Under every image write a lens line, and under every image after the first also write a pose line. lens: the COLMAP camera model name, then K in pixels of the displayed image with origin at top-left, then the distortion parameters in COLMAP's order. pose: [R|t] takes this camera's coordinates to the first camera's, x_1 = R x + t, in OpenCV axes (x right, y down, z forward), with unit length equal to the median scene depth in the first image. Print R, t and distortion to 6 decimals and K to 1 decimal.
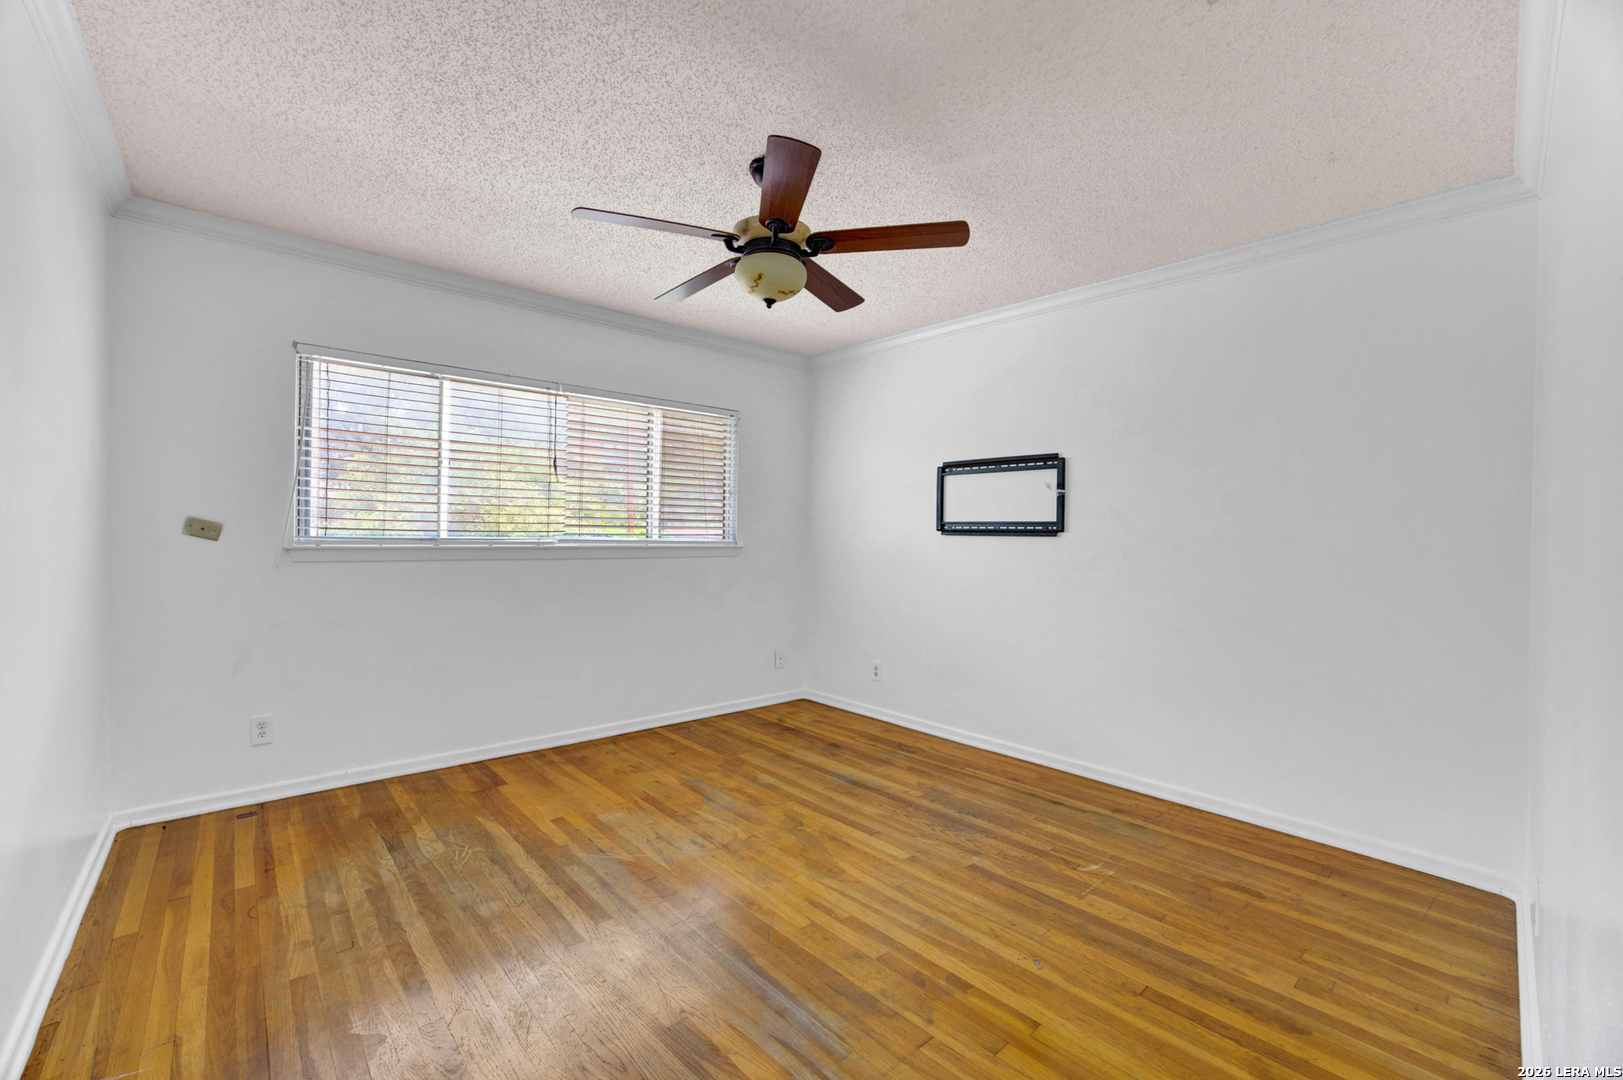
lens RADIAL K [[661.2, 0, 793.5], [0, 661.2, 532.0], [0, 0, 1]] dist [-0.059806, 0.012423]
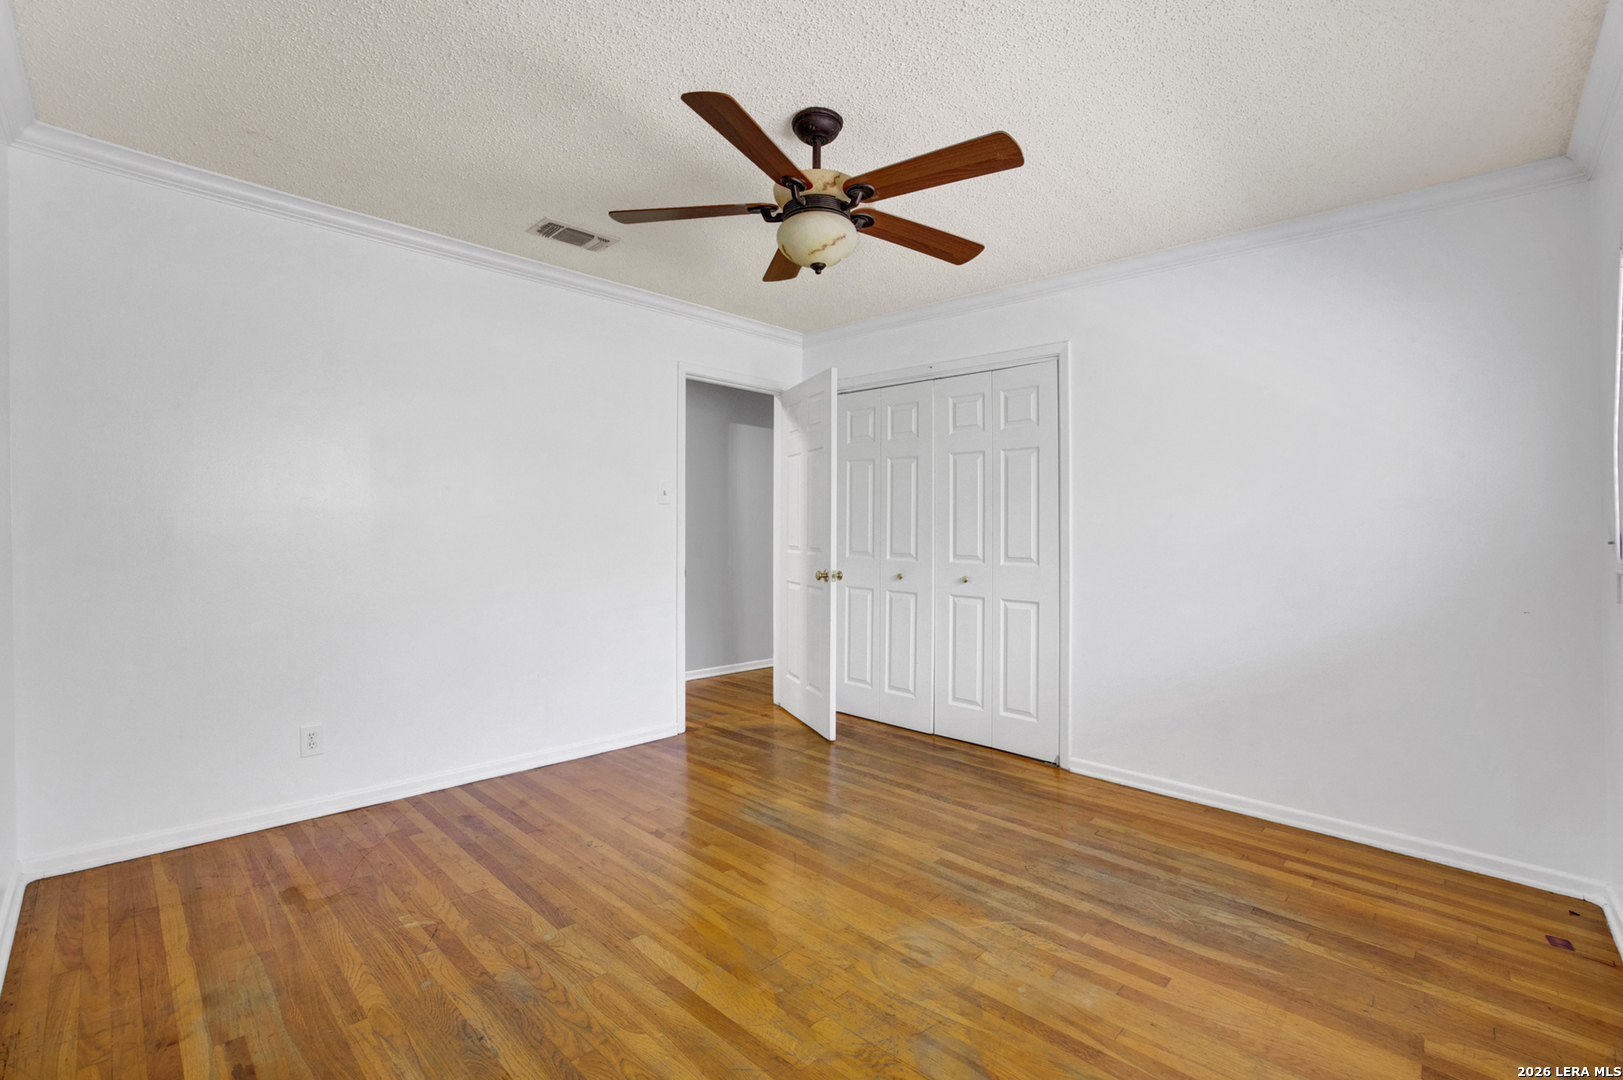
lens RADIAL K [[661.2, 0, 793.5], [0, 661.2, 532.0], [0, 0, 1]] dist [-0.059806, 0.012423]
pose [[-0.996379, -0.026460, -0.080801, 0.065874], [-0.026153, 0.999646, -0.004860, 0.018888], [0.080901, -0.002729, -0.996718, 1.818582]]
